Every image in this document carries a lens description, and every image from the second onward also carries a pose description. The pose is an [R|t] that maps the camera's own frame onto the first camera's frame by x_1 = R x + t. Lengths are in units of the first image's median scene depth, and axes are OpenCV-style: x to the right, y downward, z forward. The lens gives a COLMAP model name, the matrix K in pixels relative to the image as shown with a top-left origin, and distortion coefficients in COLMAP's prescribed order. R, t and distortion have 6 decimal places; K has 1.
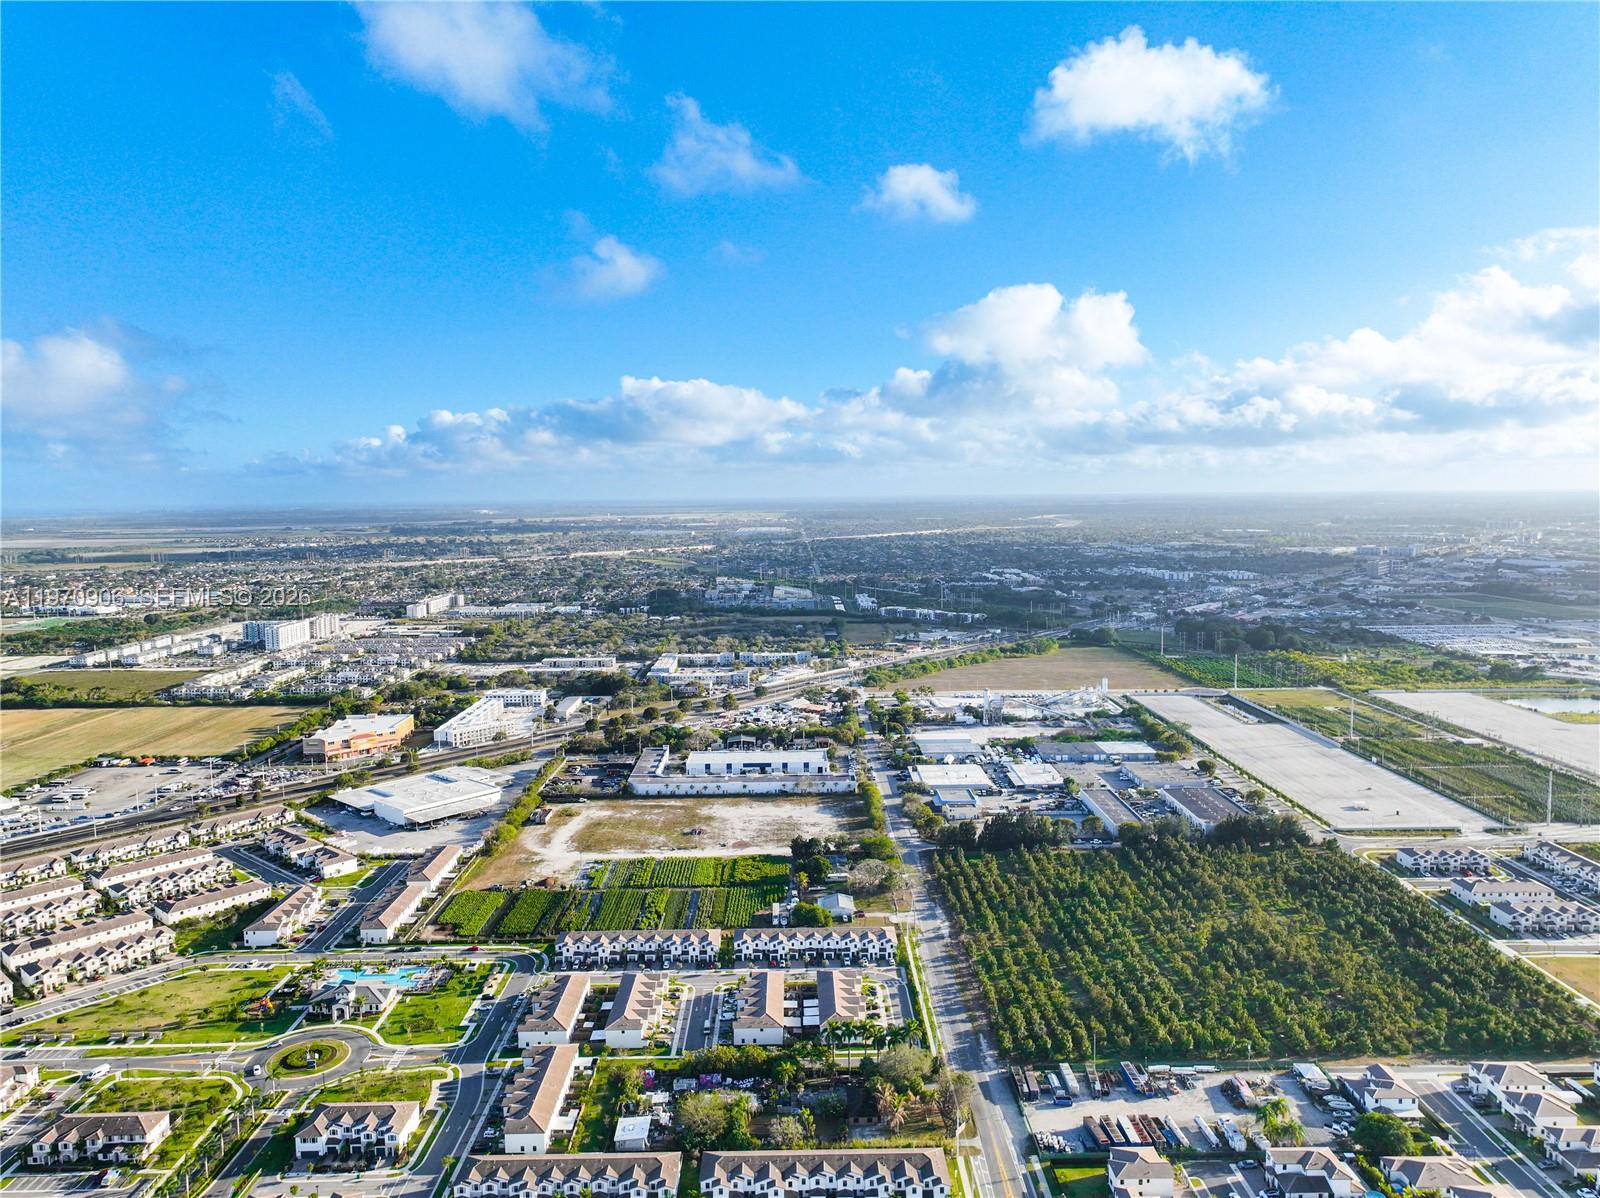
lens RADIAL K [[1132.5, 0, 800.0], [0, 1132.5, 601.8], [0, 0, 1]] dist [0.002914, 0.011239]
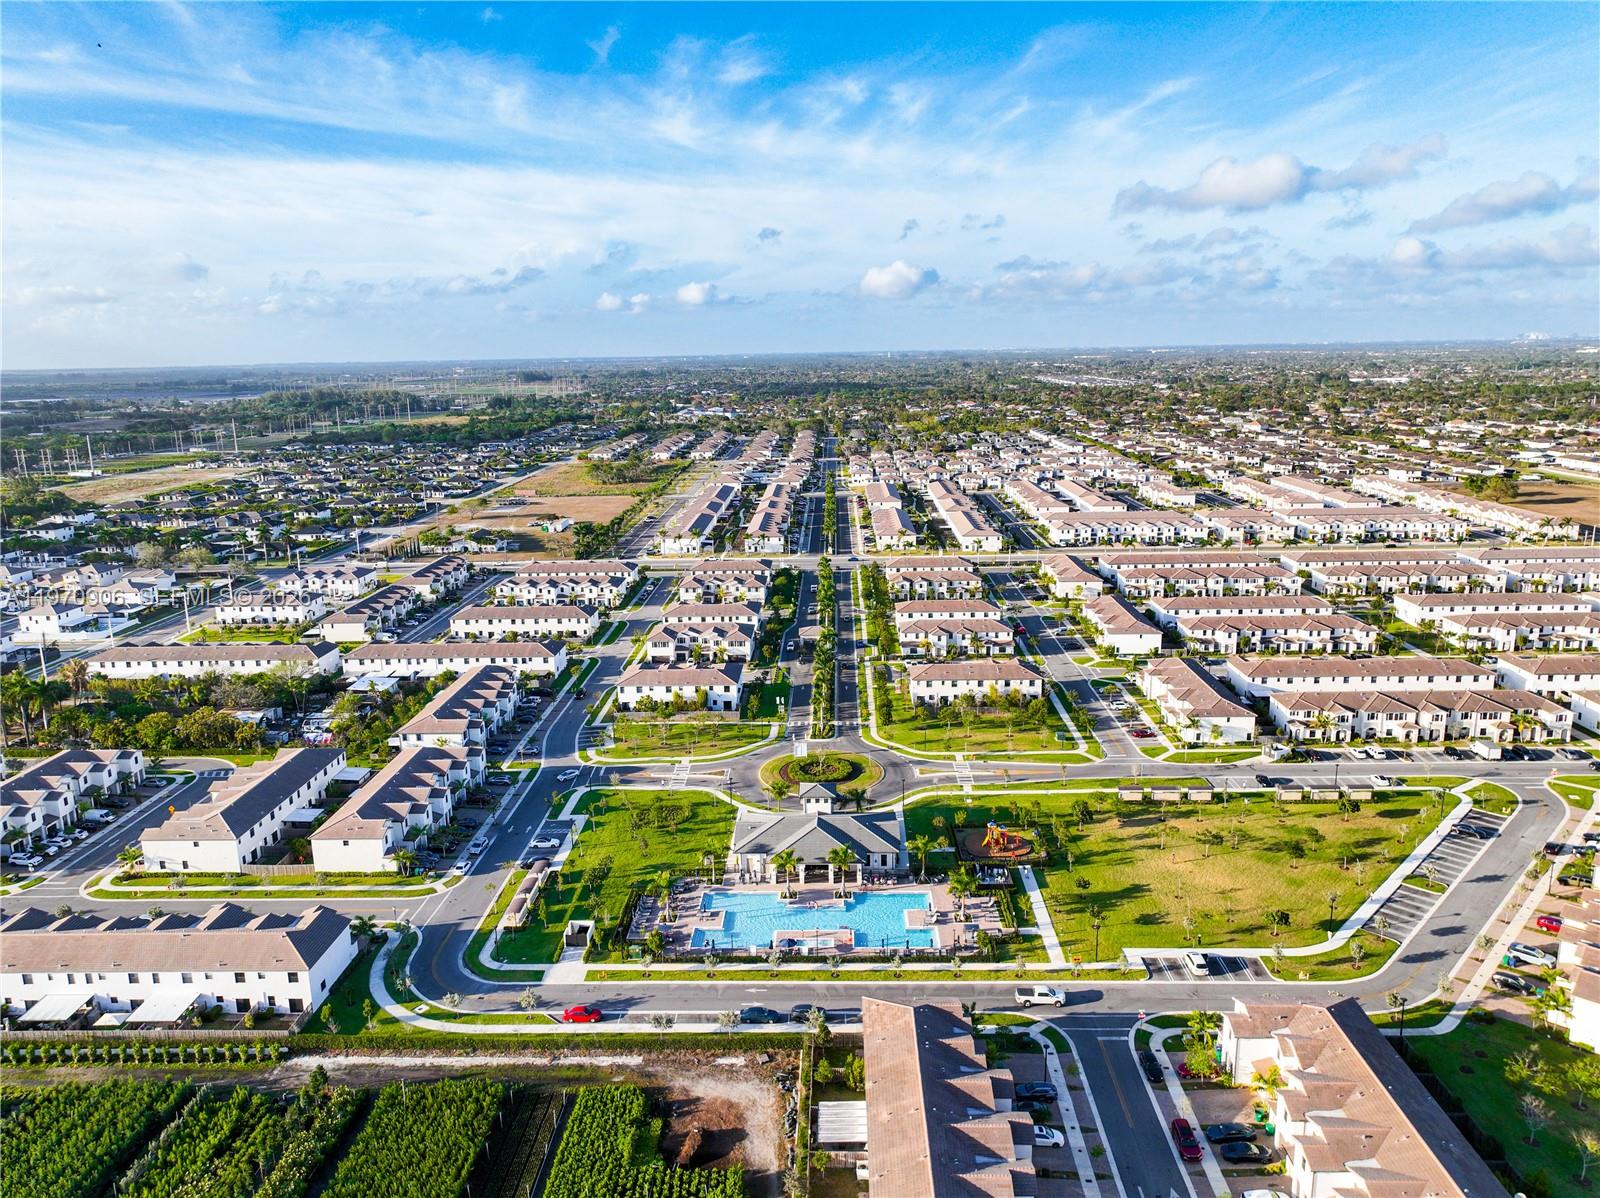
lens RADIAL K [[1132.5, 0, 800.0], [0, 1132.5, 601.8], [0, 0, 1]] dist [0.002914, 0.011239]
pose [[-0.998859, 0.013665, 0.045770, -0.393826], [0.027581, 0.947327, 0.319079, 0.101838], [-0.038999, 0.319977, -0.946622, 1.362594]]
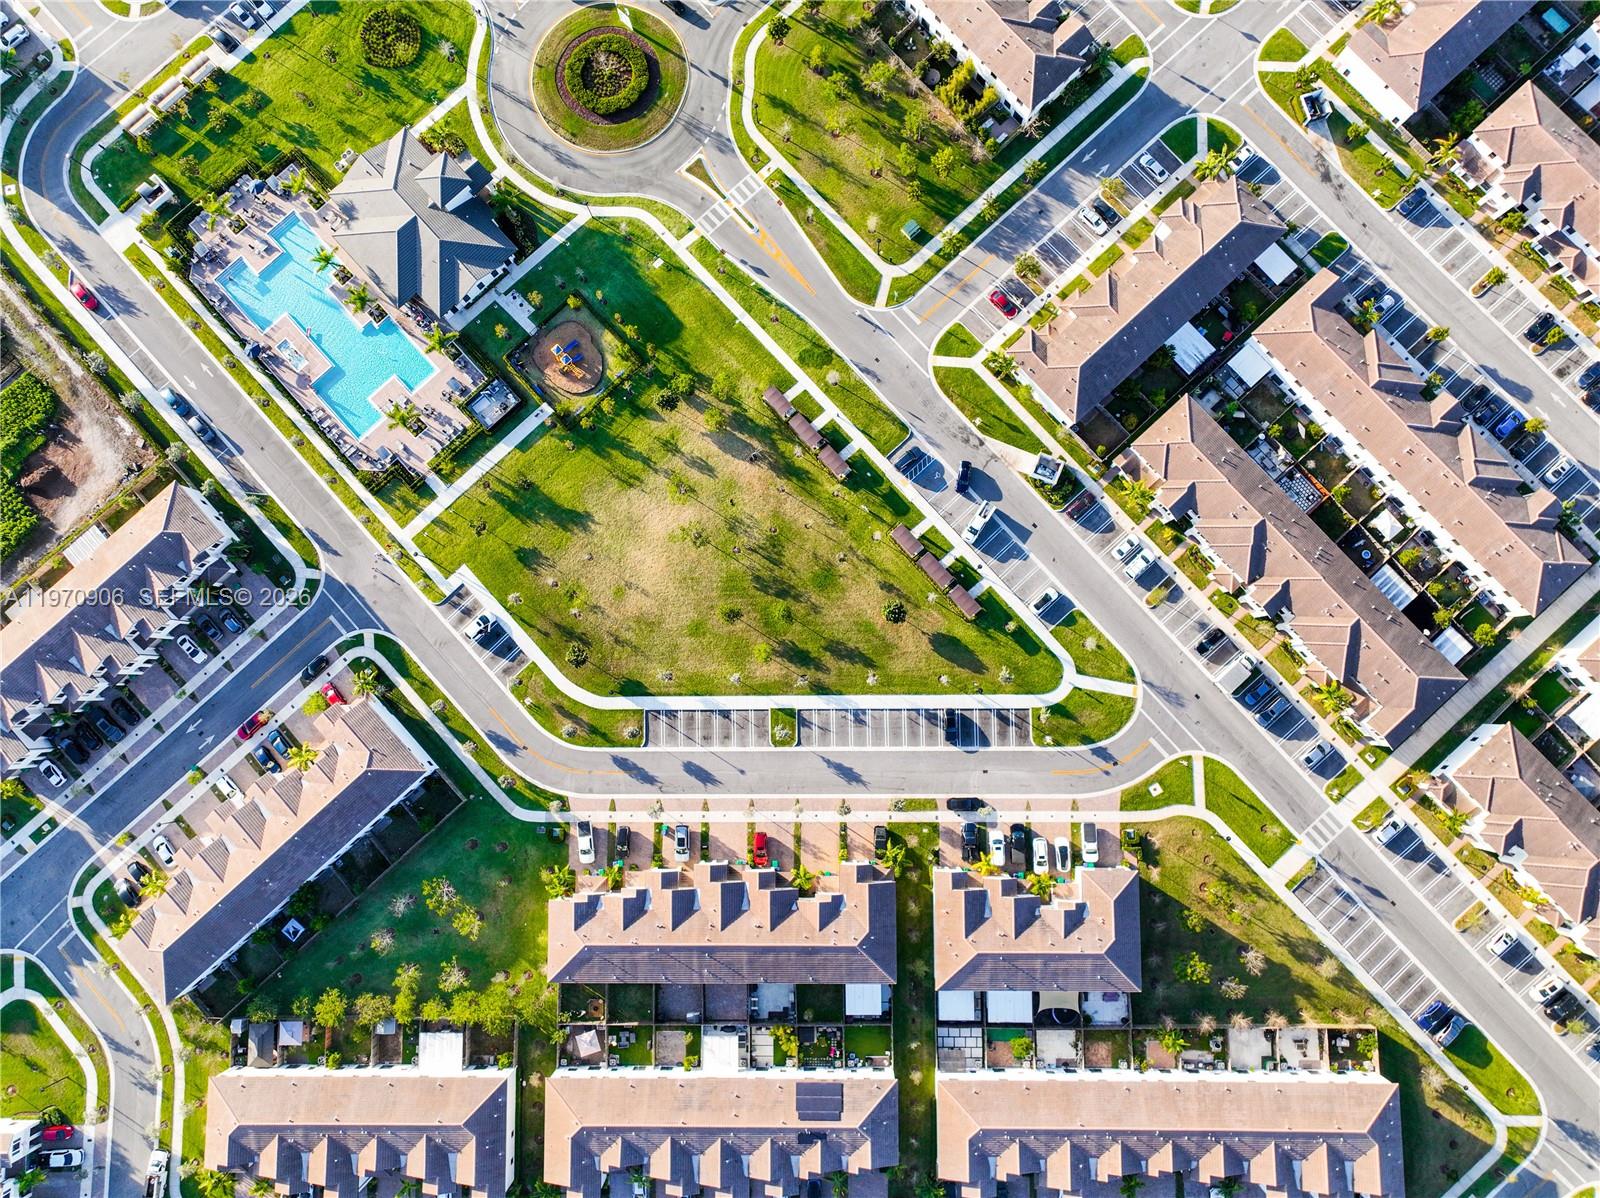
lens RADIAL K [[1132.5, 0, 800.0], [0, 1132.5, 601.8], [0, 0, 1]] dist [0.002914, 0.011239]
pose [[-0.664418, -0.742404, 0.085936, -0.610730], [0.108345, 0.018089, 0.993949, -0.063202], [-0.739466, 0.669709, 0.068417, 0.925155]]
